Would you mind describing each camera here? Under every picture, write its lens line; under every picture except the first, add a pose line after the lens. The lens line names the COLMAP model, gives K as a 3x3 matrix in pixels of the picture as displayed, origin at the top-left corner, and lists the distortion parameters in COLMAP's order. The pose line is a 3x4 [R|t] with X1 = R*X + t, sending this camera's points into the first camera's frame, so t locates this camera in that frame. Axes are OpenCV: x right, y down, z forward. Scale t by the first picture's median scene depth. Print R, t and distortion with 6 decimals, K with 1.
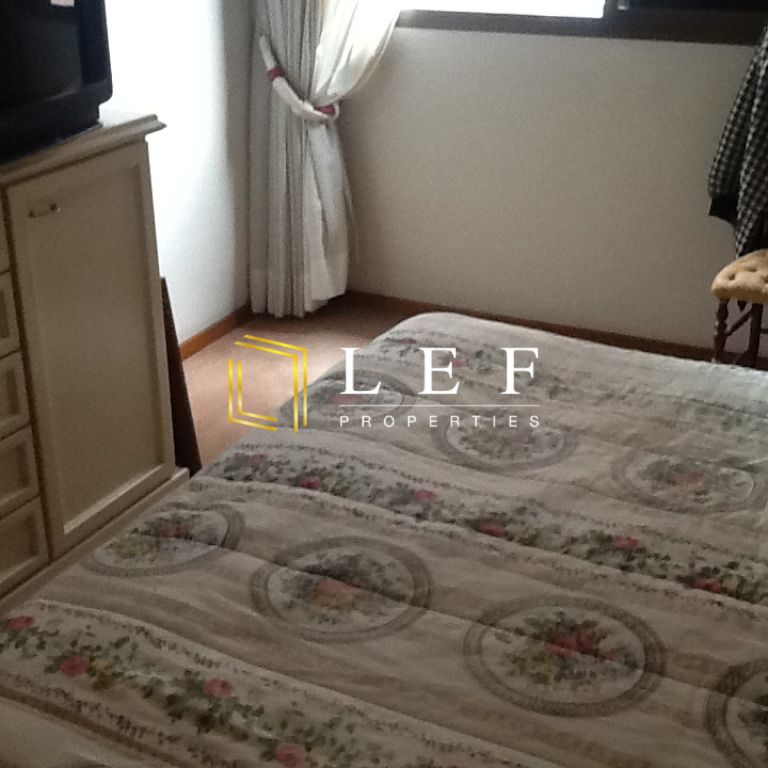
lens RADIAL K [[1224.9, 0, 384.0], [0, 1224.9, 384.0], [0, 0, 1]] dist [-0.026373, 0.022273]
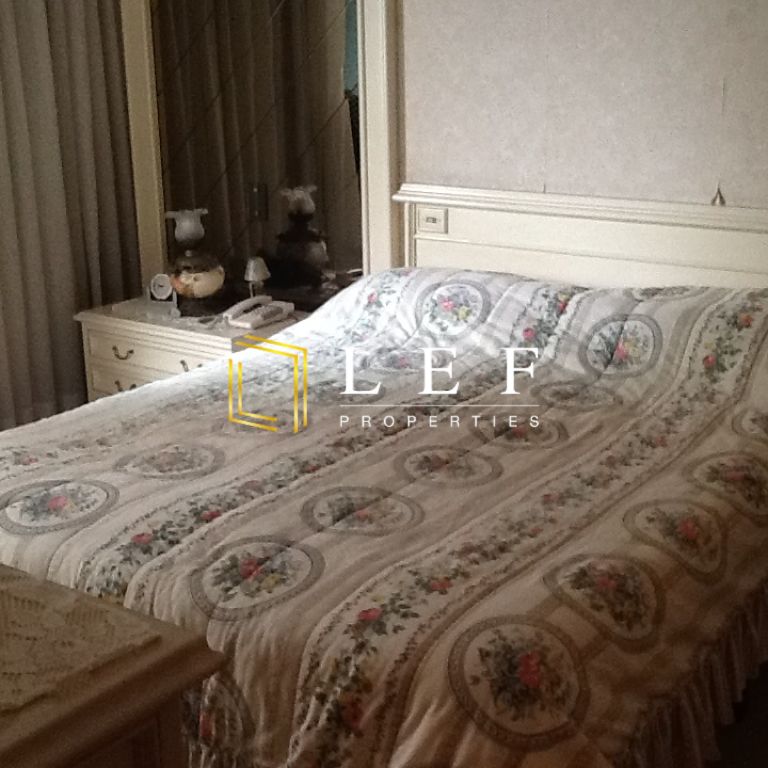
lens RADIAL K [[1224.9, 0, 384.0], [0, 1224.9, 384.0], [0, 0, 1]] dist [-0.026373, 0.022273]
pose [[0.155049, -0.285582, 0.945729, -1.273636], [0.418440, 0.886176, 0.198997, -0.227760], [-0.894912, 0.364877, 0.256900, 0.531691]]
